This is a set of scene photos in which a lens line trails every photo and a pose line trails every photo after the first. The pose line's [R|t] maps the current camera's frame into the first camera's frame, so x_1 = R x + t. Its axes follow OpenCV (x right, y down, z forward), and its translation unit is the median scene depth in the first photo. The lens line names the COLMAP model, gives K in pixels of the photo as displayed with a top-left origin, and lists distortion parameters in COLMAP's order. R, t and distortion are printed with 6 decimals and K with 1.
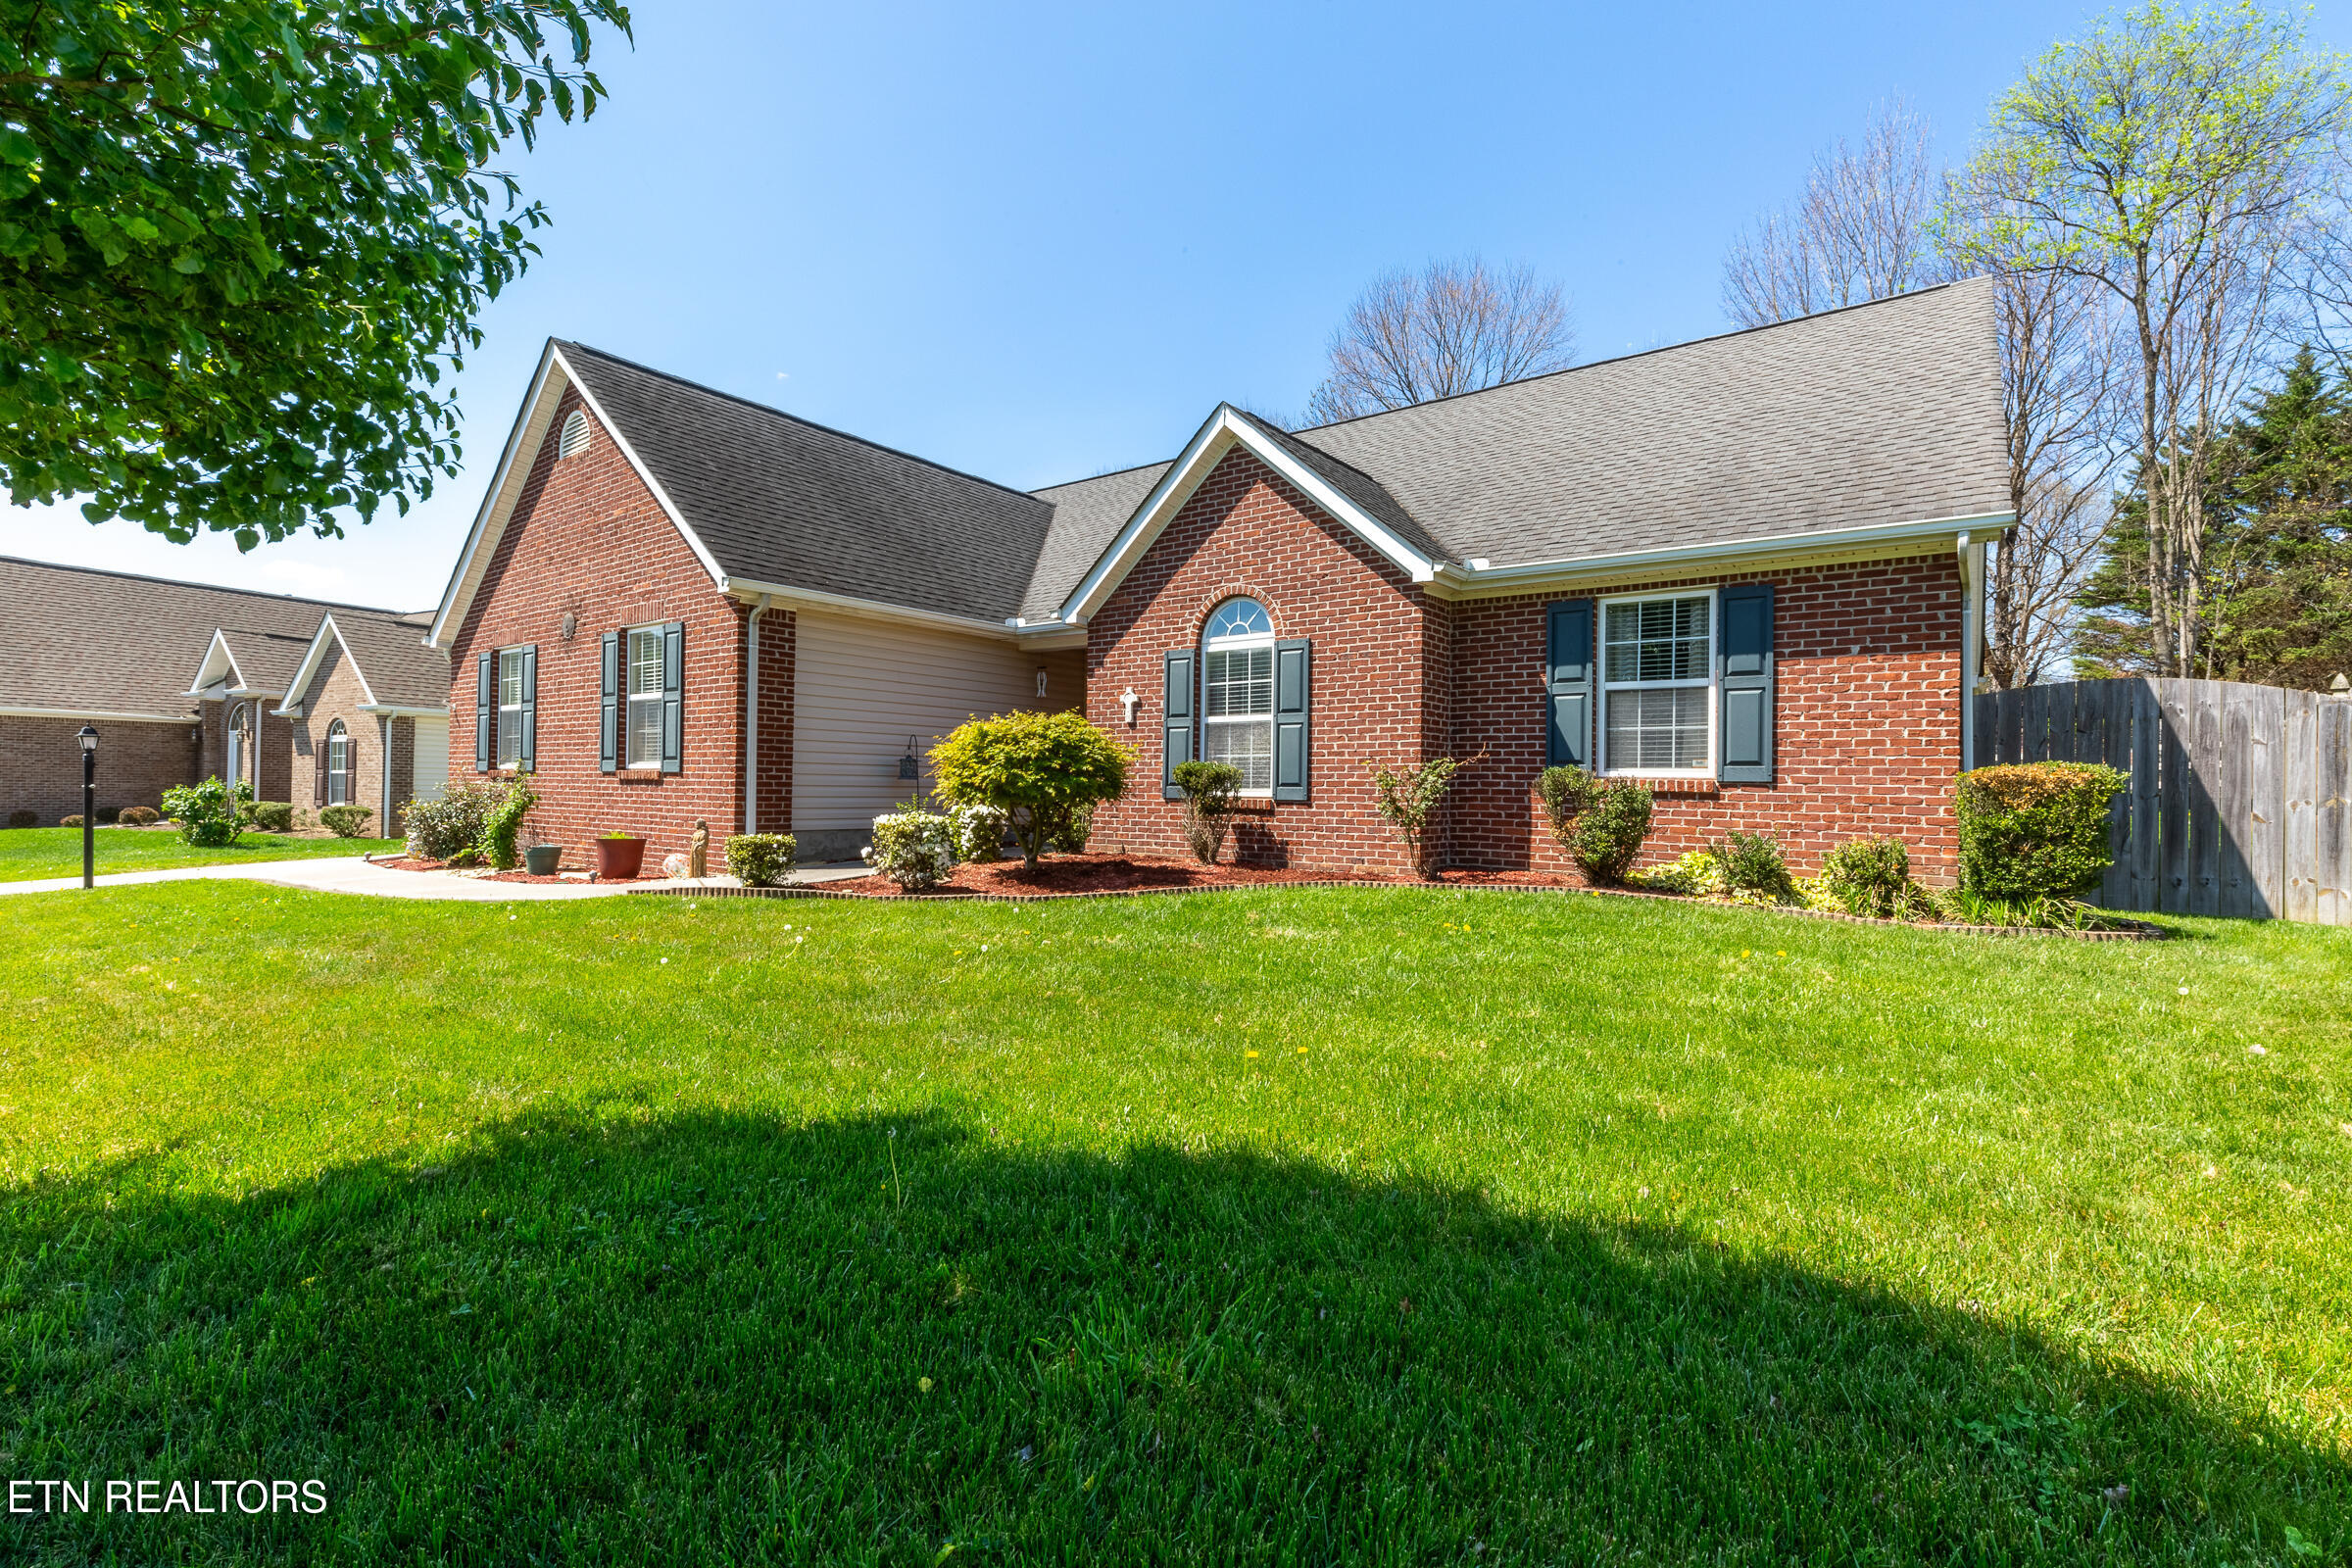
lens RADIAL K [[927.5, 0, 1188.6], [0, 927.5, 783.9], [0, 0, 1]] dist [0.002474, 0.000038]
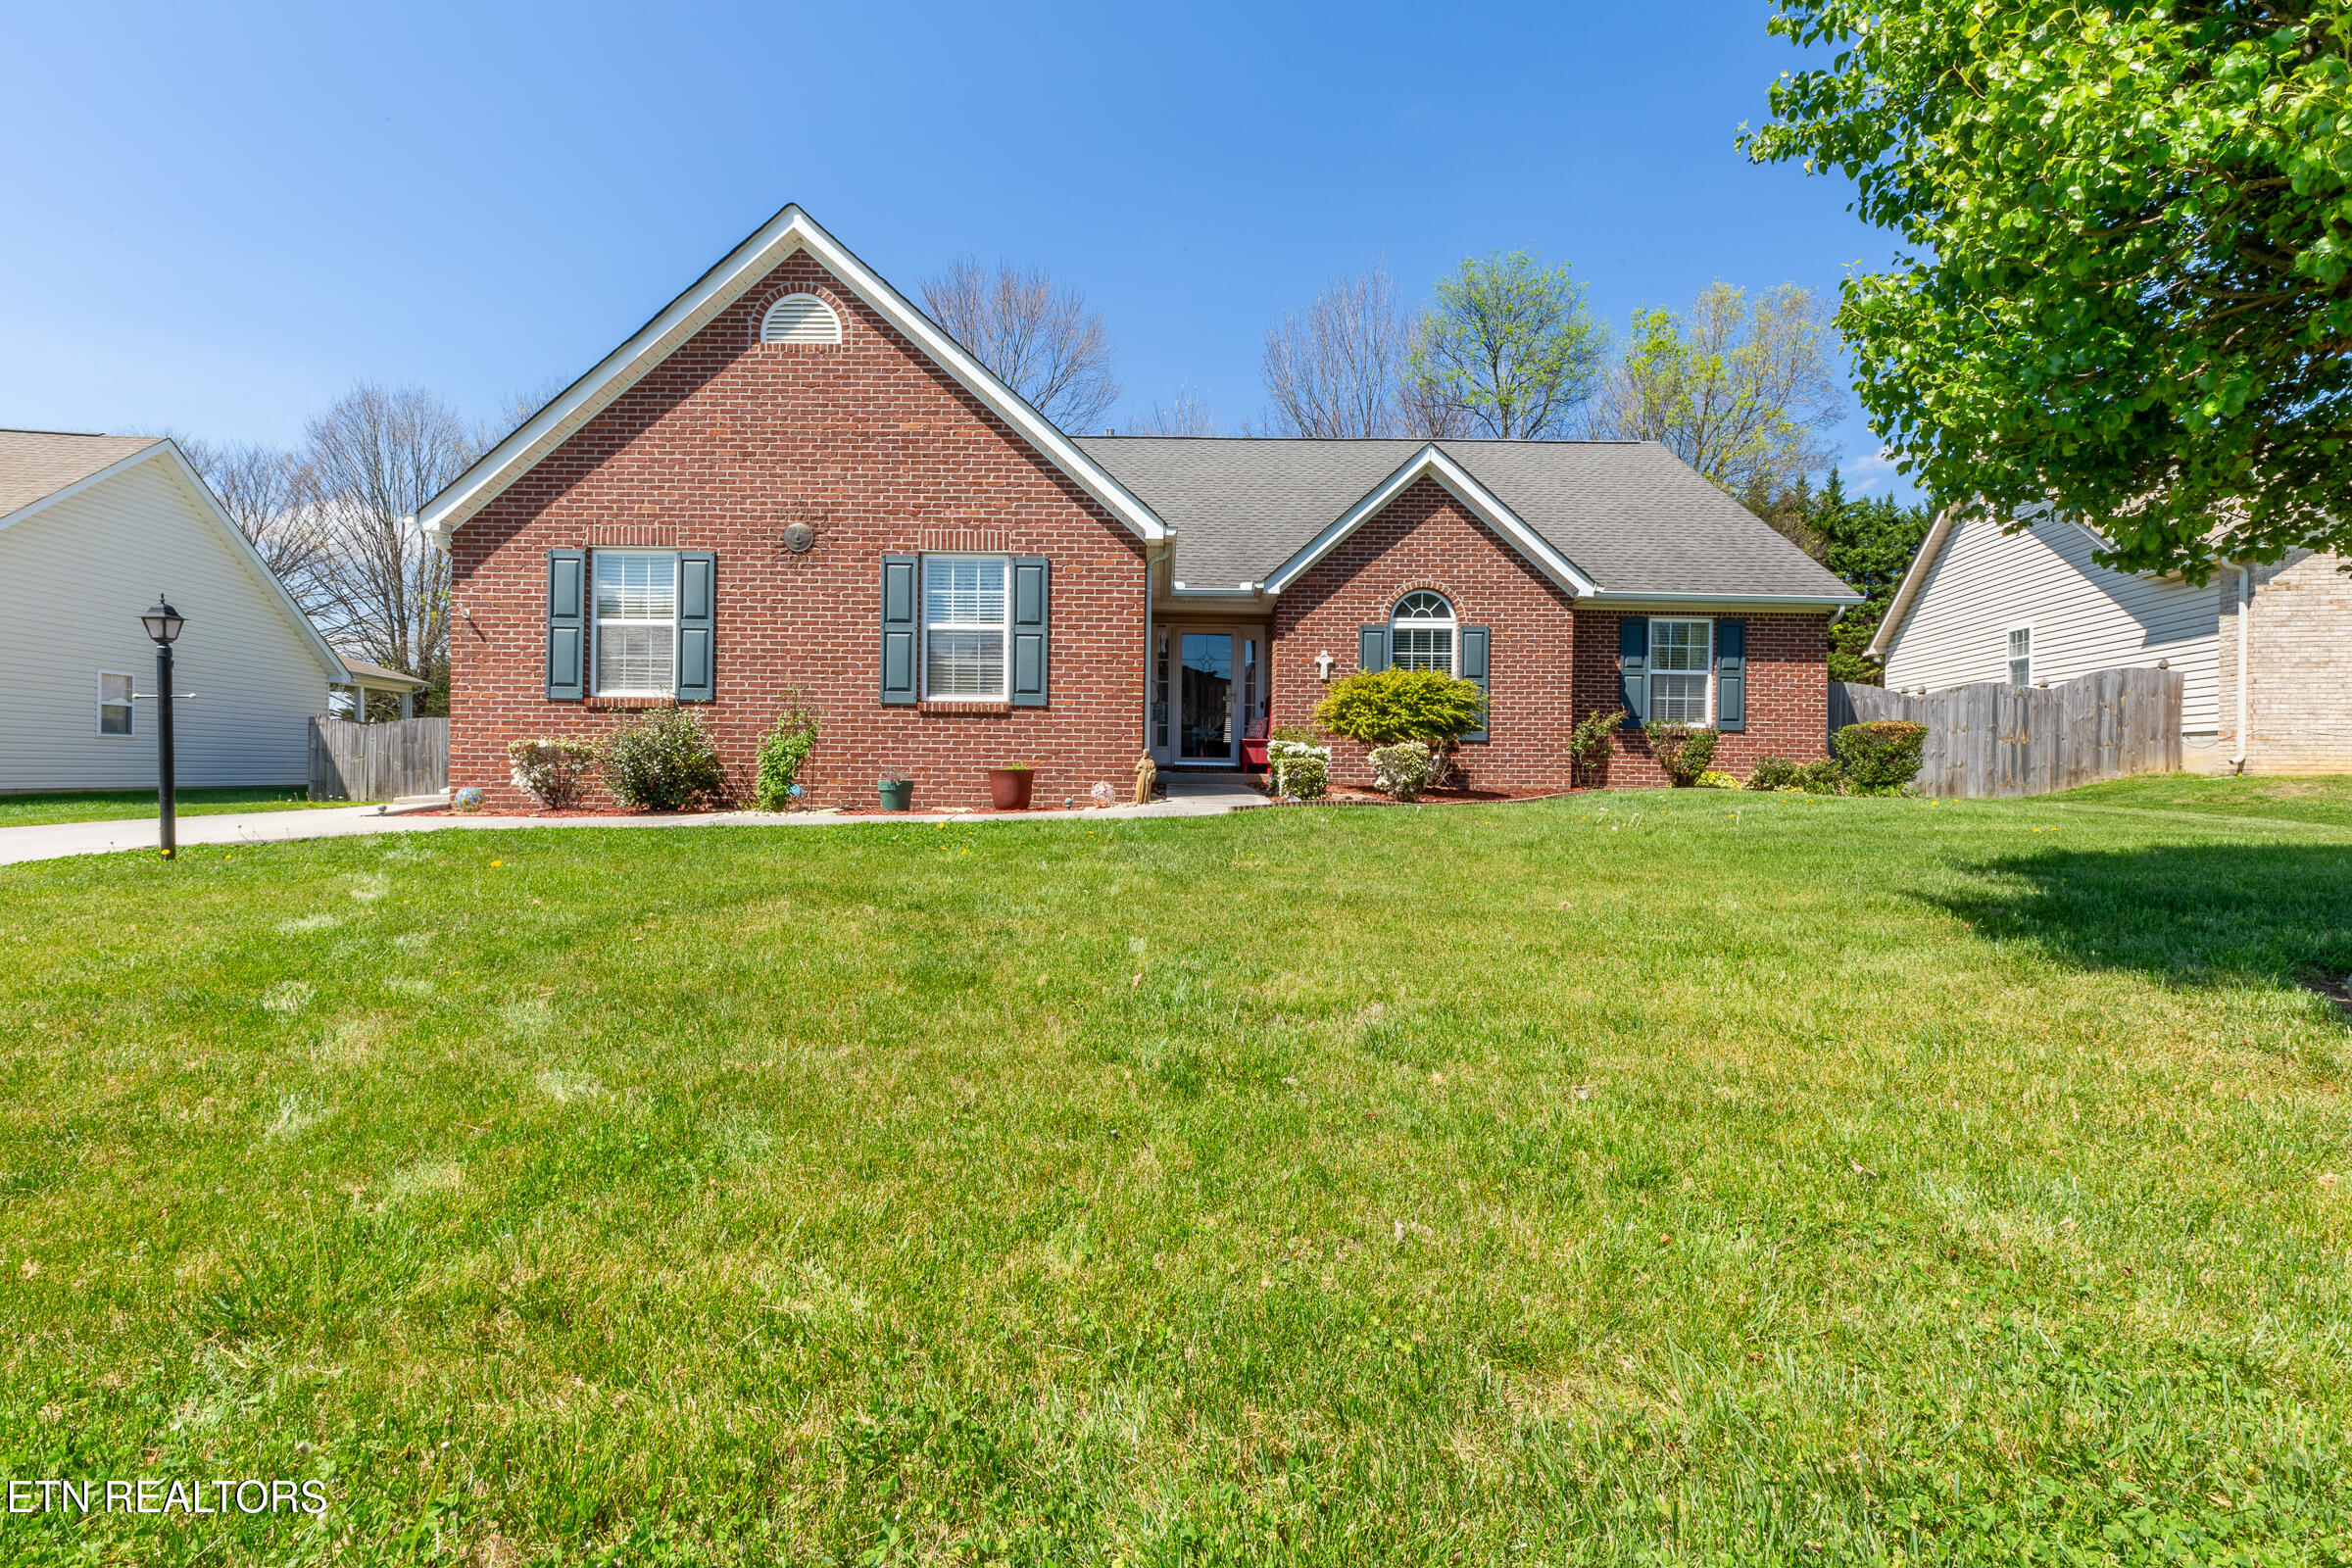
lens RADIAL K [[927.5, 0, 1188.6], [0, 927.5, 783.9], [0, 0, 1]] dist [0.002474, 0.000038]
pose [[0.852063, -0.007333, 0.523389, -0.965347], [-0.007622, 0.999622, 0.026415, 0.048156], [-0.523384, -0.026496, 0.851685, 0.028258]]
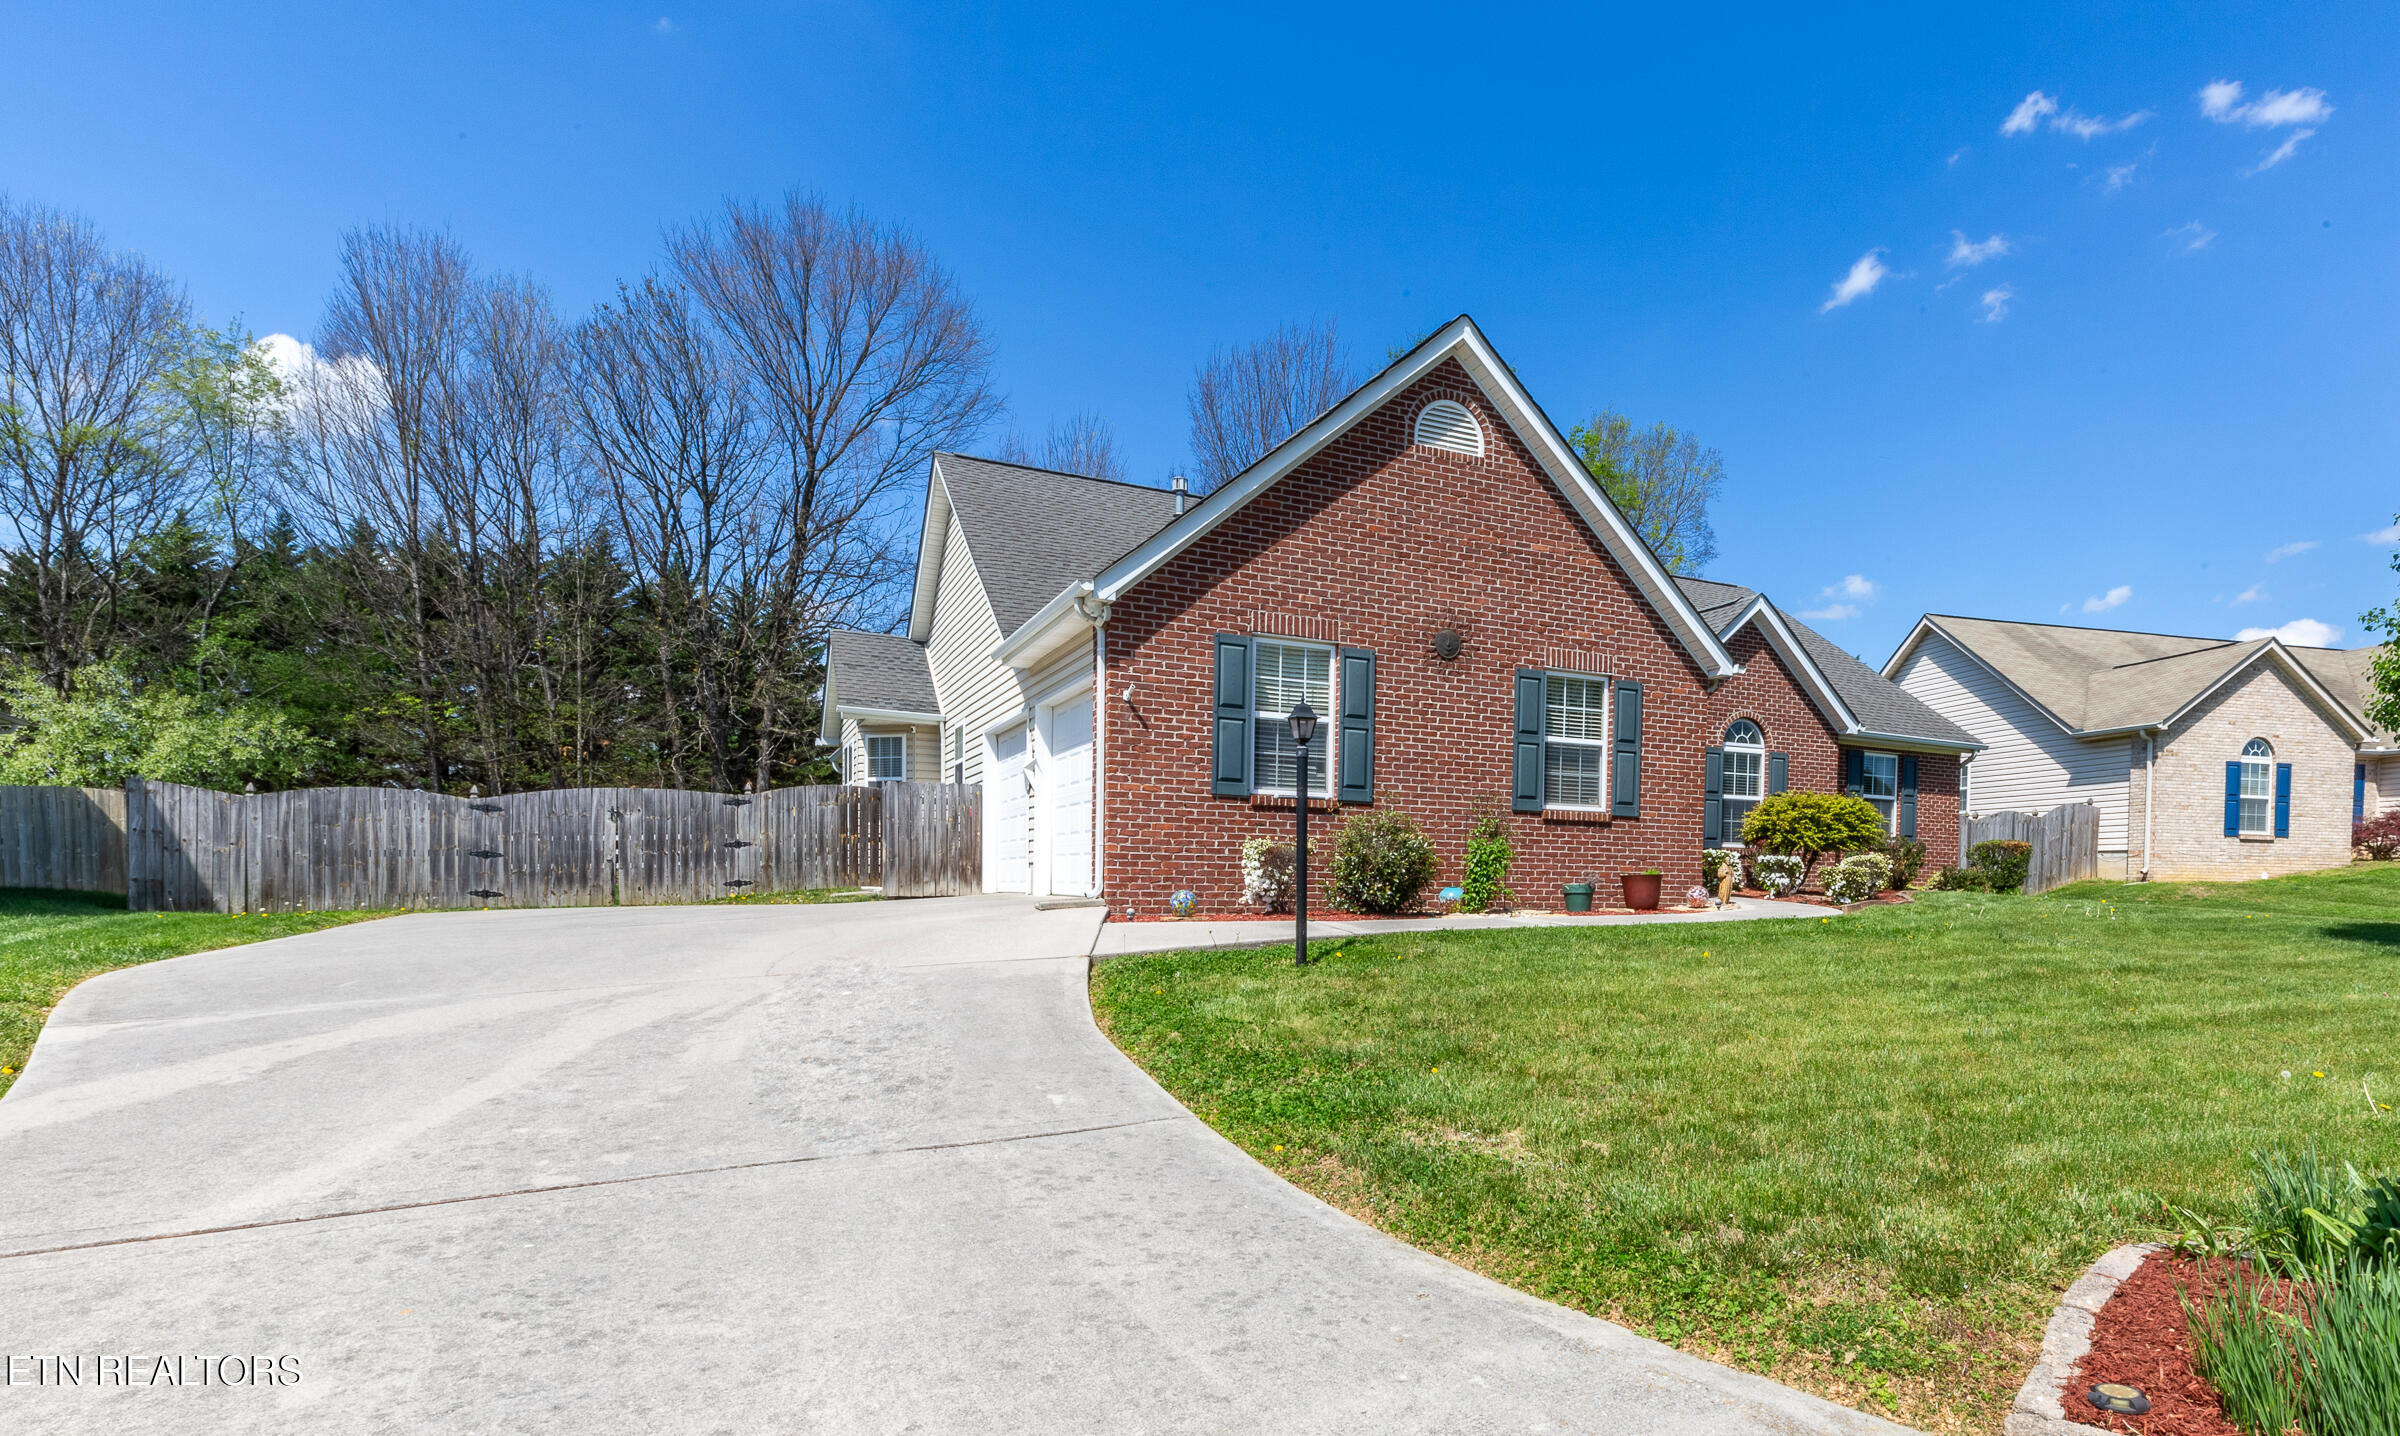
lens RADIAL K [[1155.5, 0, 1204.3], [0, 1155.5, 918.6], [0, 0, 1]] dist [0.001162, 0.000280]
pose [[0.557947, -0.031100, 0.829294, -2.118714], [-0.019311, 0.998540, 0.050439, 0.054046], [-0.829652, -0.044157, 0.556532, 0.674939]]
